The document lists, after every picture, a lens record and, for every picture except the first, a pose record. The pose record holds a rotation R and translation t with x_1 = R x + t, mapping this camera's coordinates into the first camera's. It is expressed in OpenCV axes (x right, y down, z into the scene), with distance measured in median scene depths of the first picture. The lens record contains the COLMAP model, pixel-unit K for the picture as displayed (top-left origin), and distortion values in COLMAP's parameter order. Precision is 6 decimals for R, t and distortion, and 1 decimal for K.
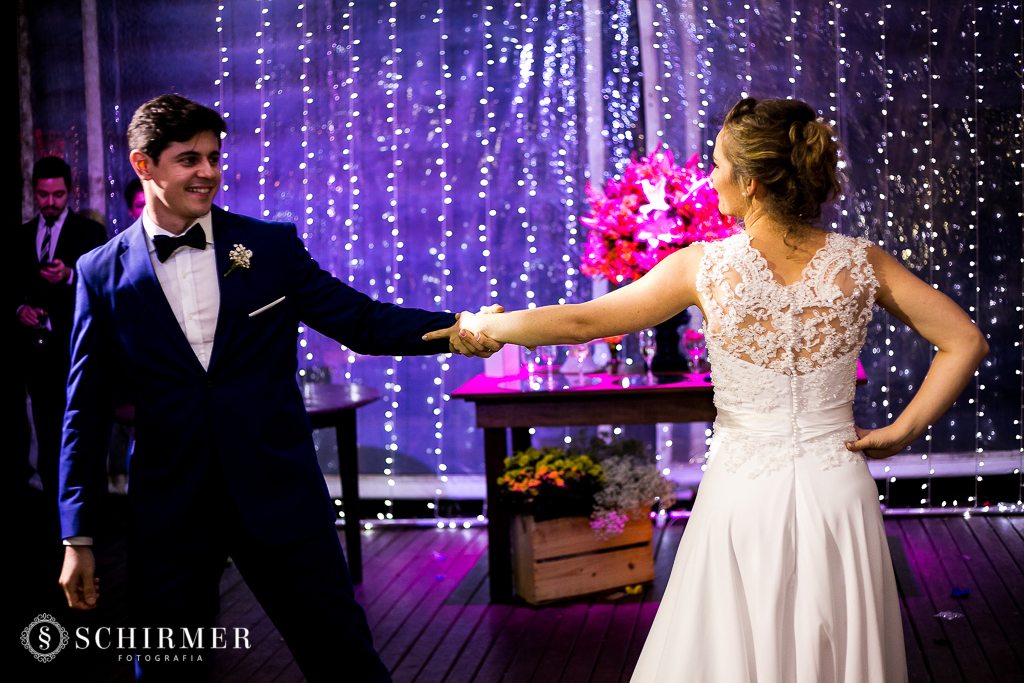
lens RADIAL K [[1513.6, 0, 508.3], [0, 1513.6, 345.0], [0, 0, 1]] dist [-0.100978, 0.000000]
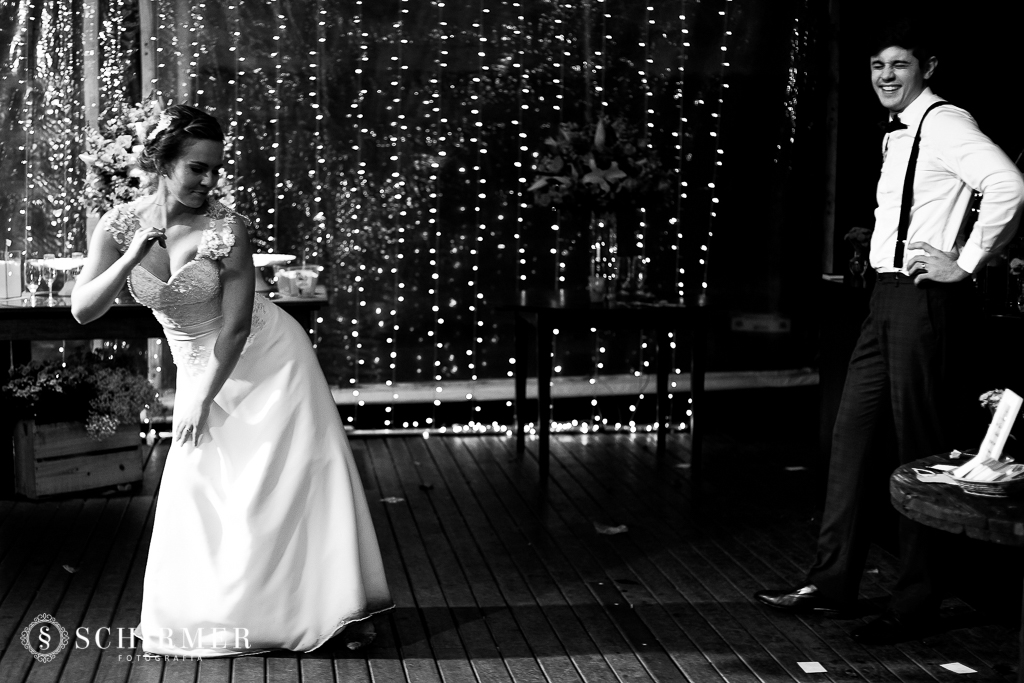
lens RADIAL K [[1841.7, 0, 487.3], [0, 1841.7, 426.9], [0, 0, 1]] dist [-0.107820, 0.000000]
pose [[0.961793, 0.004531, 0.273740, -0.030008], [-0.017866, 0.998770, 0.046242, 0.047214], [-0.273194, -0.049366, 0.960691, -0.374240]]
